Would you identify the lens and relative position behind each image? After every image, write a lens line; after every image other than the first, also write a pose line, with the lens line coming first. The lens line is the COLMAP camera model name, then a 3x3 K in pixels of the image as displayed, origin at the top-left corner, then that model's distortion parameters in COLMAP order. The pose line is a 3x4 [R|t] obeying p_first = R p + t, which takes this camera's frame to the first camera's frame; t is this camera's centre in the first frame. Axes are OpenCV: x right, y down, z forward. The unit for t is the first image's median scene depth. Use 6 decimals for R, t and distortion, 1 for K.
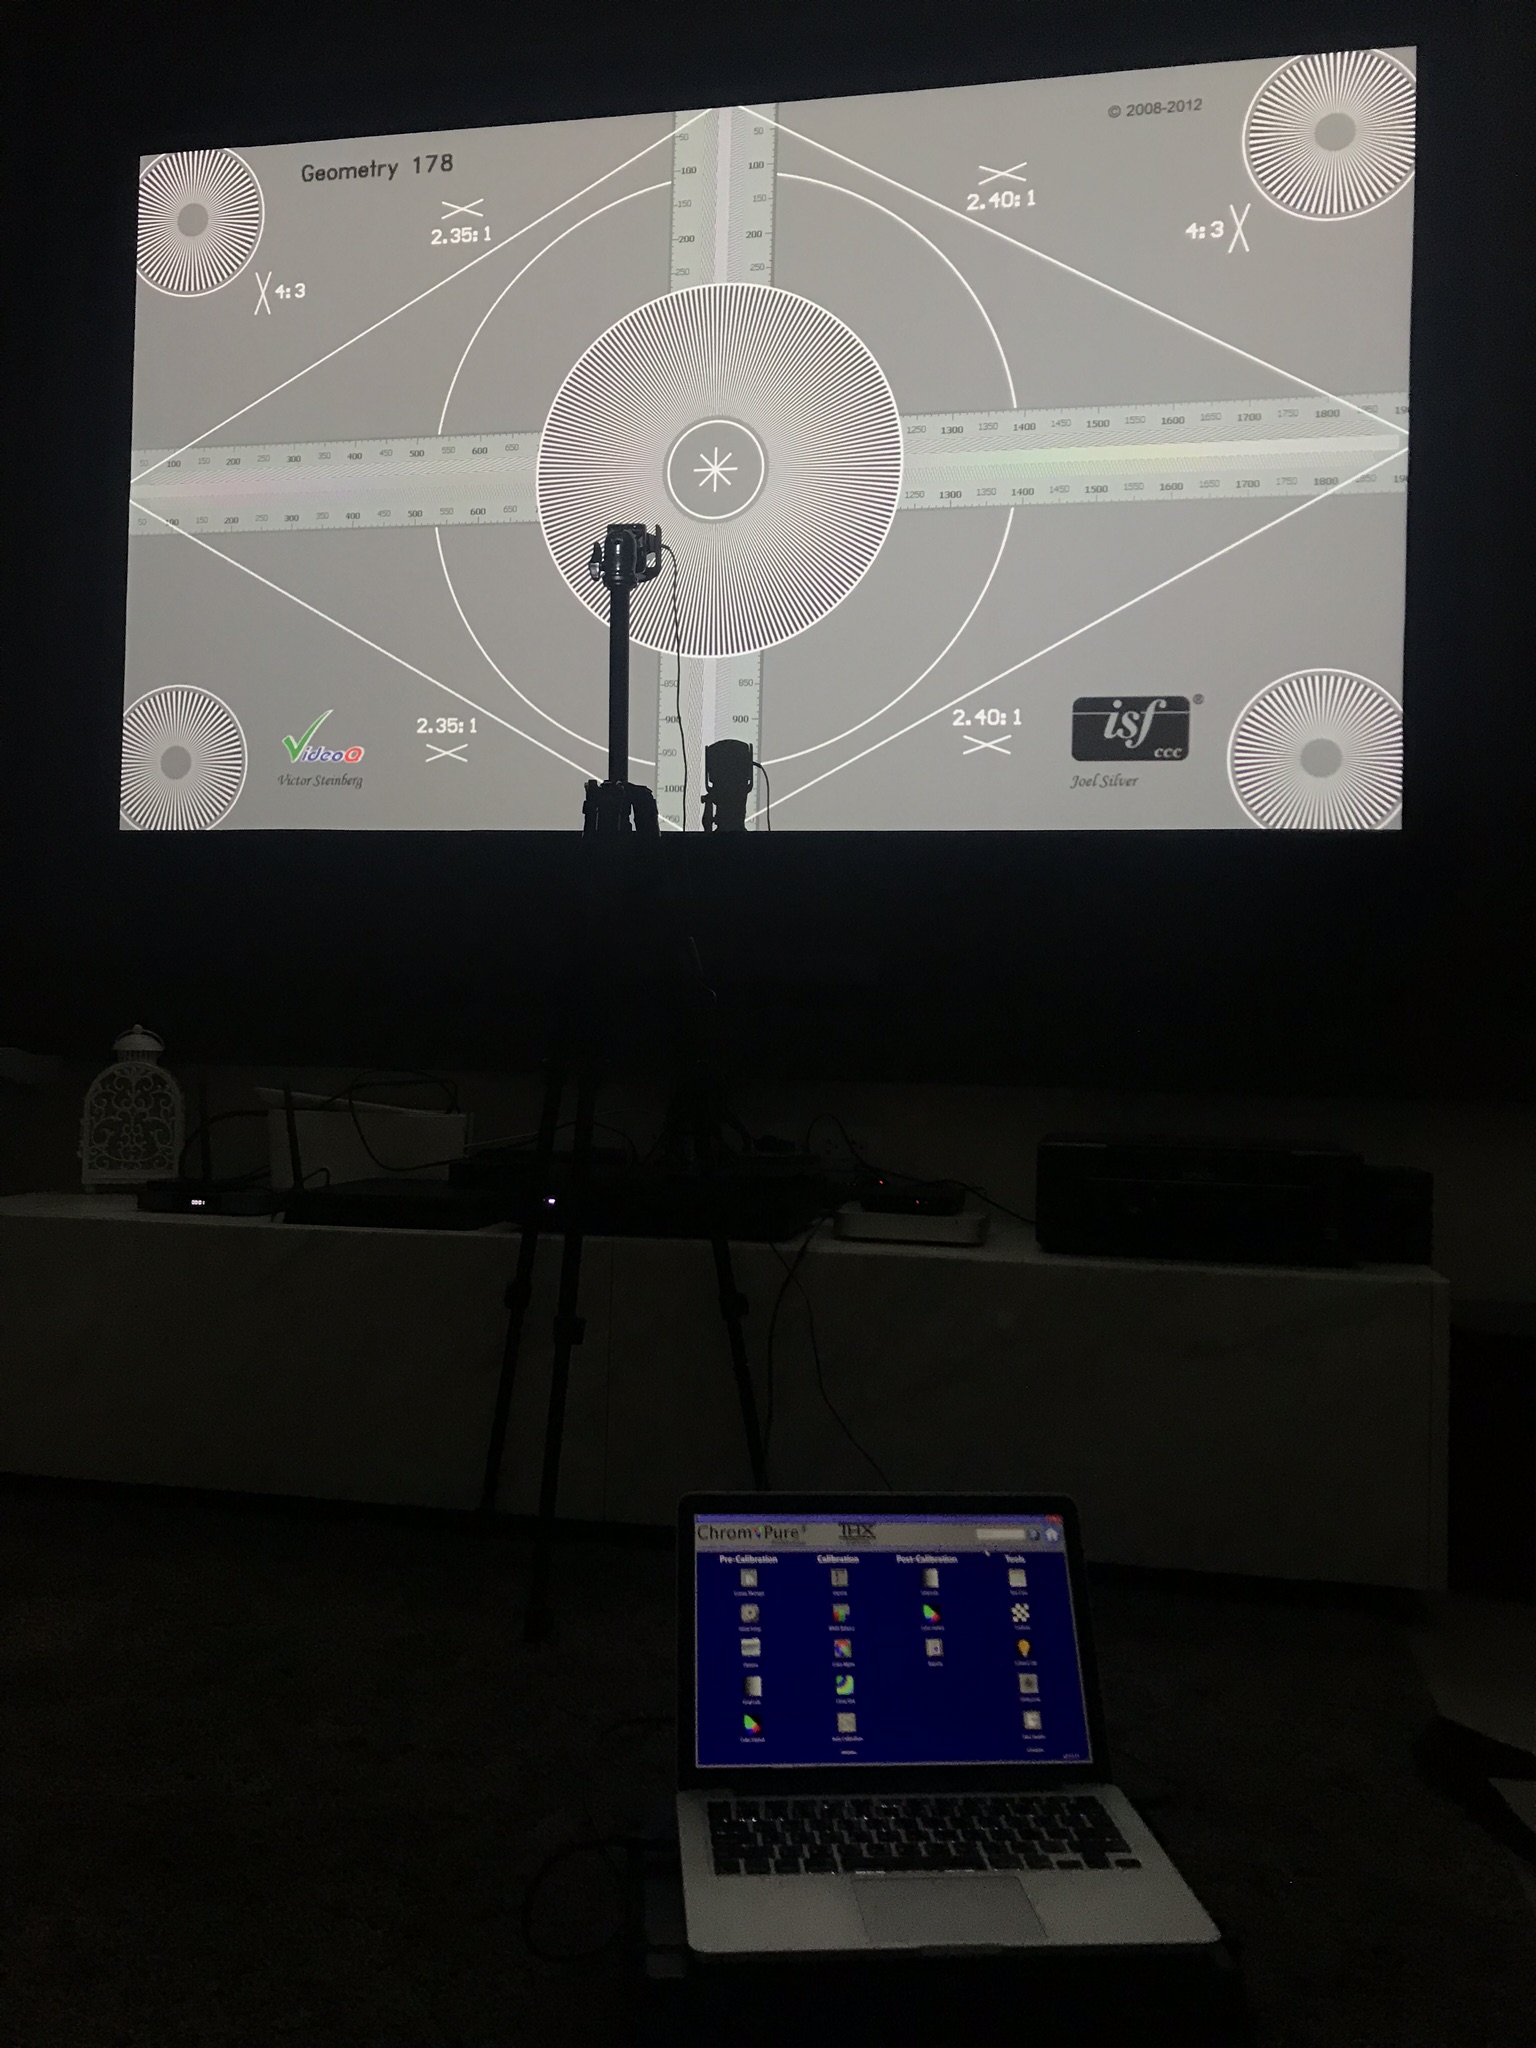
lens RADIAL K [[1666.0, 0, 760.3], [0, 1666.0, 1025.3], [0, 0, 1]] dist [0.019837, -0.005953]
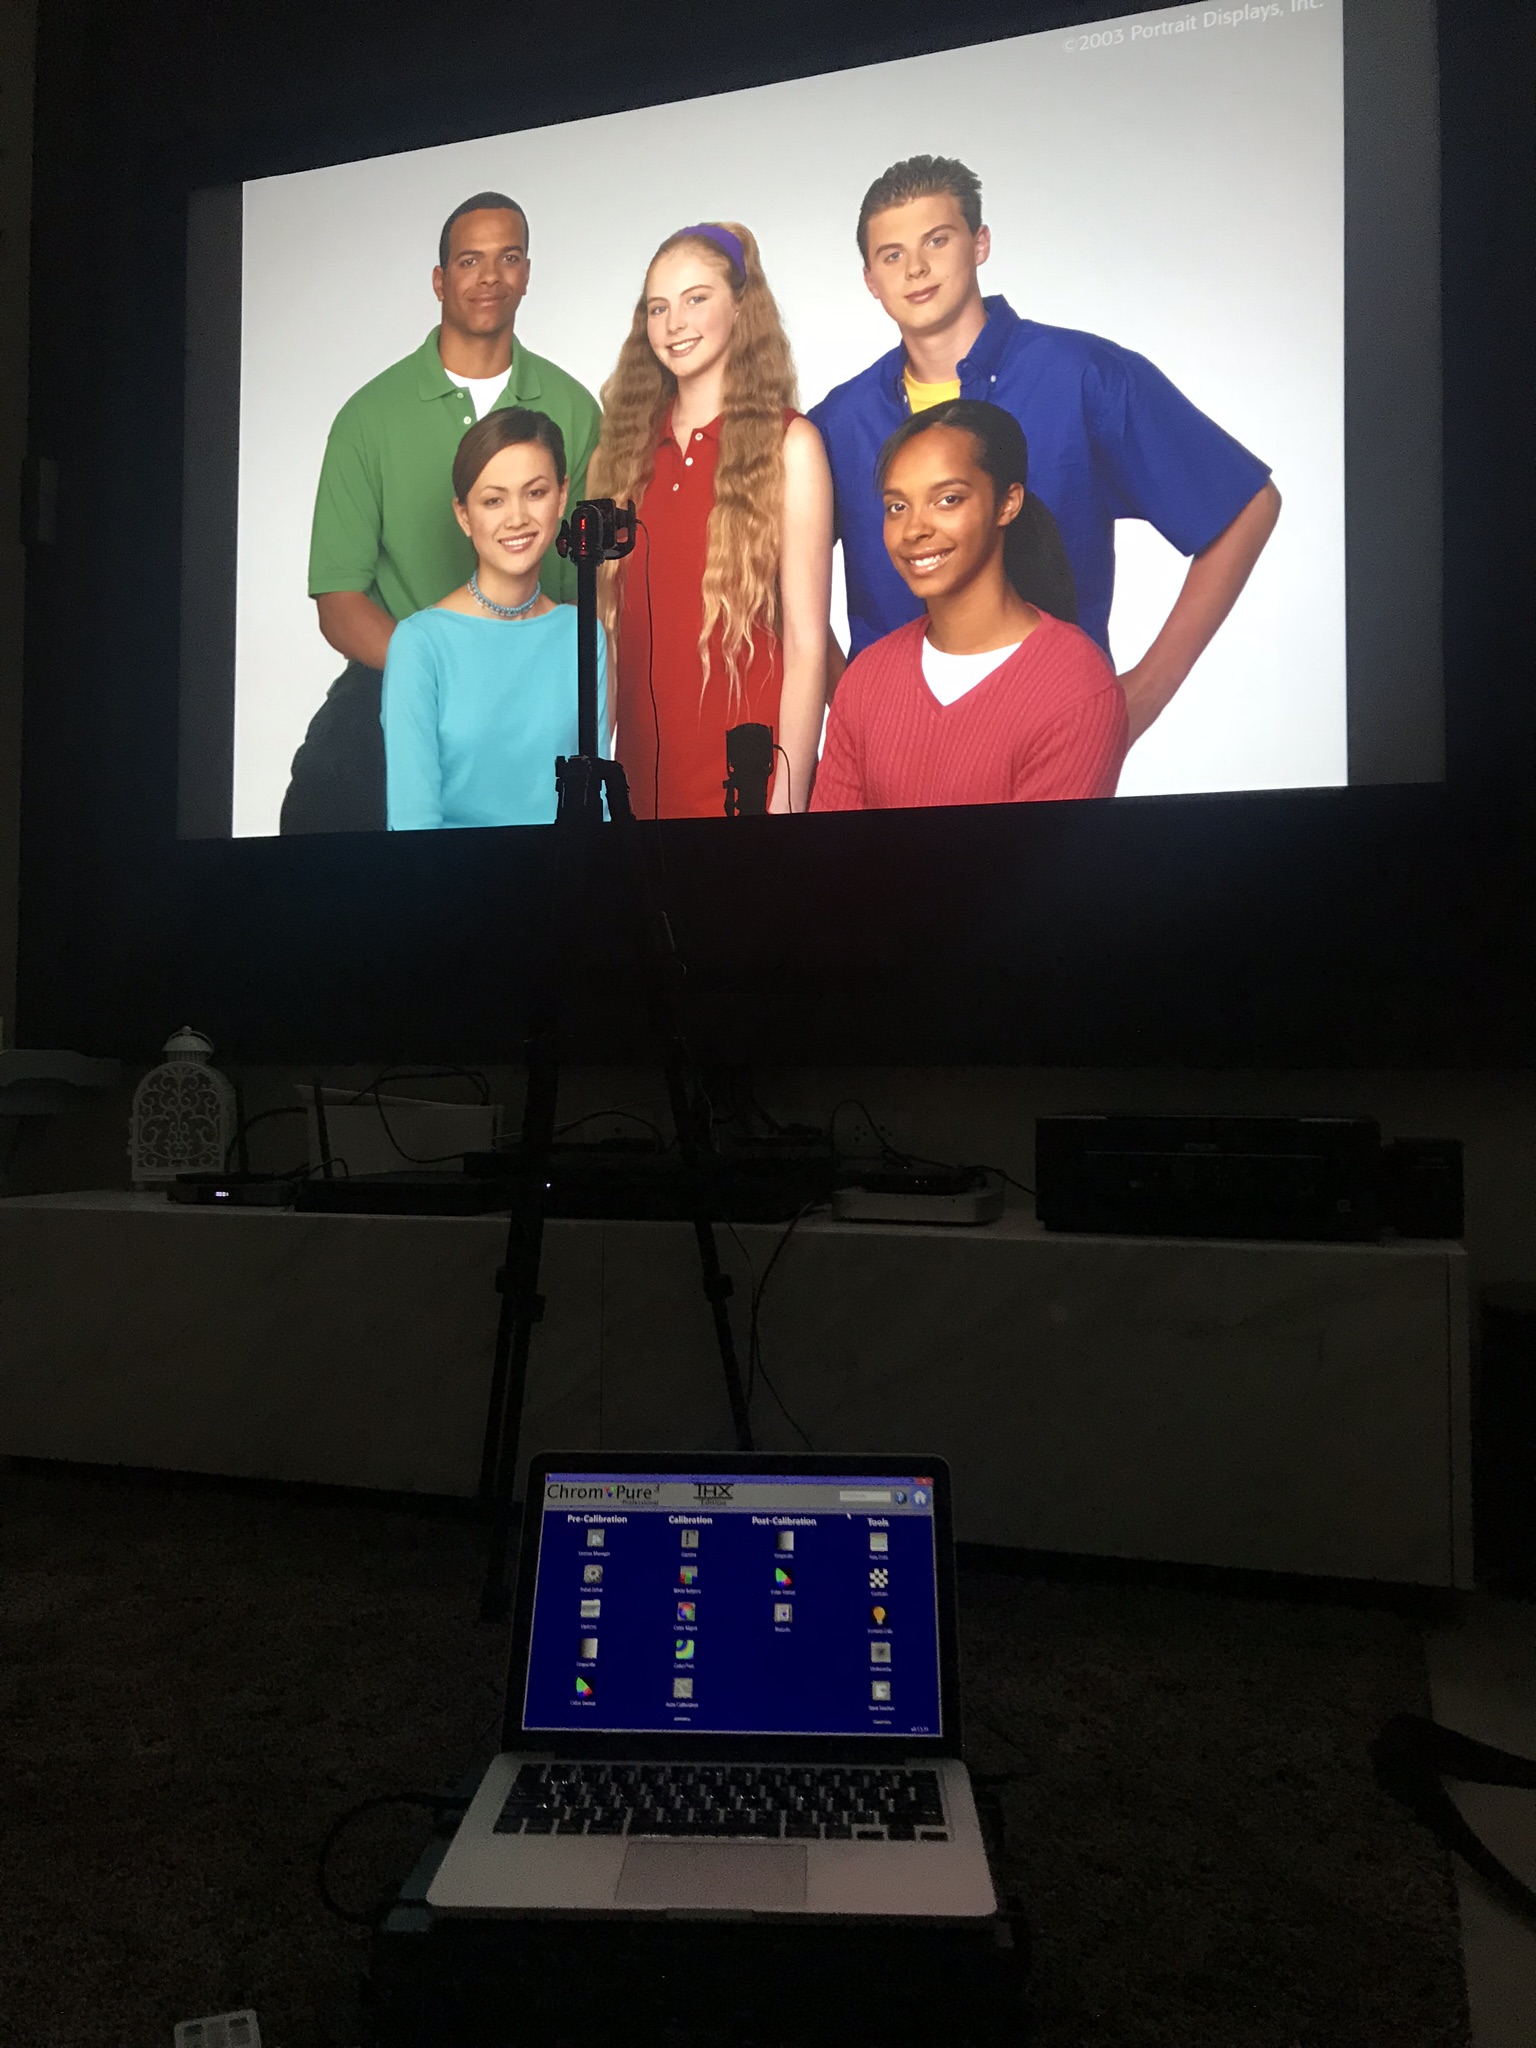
lens RADIAL K [[1666.0, 0, 769.1], [0, 1666.0, 1023.0], [0, 0, 1]] dist [0.019837, -0.005953]
pose [[0.993004, -0.024067, -0.115603, 0.134007], [0.021862, 0.999555, -0.020304, 0.034701], [0.116041, 0.017635, 0.993088, 0.029468]]
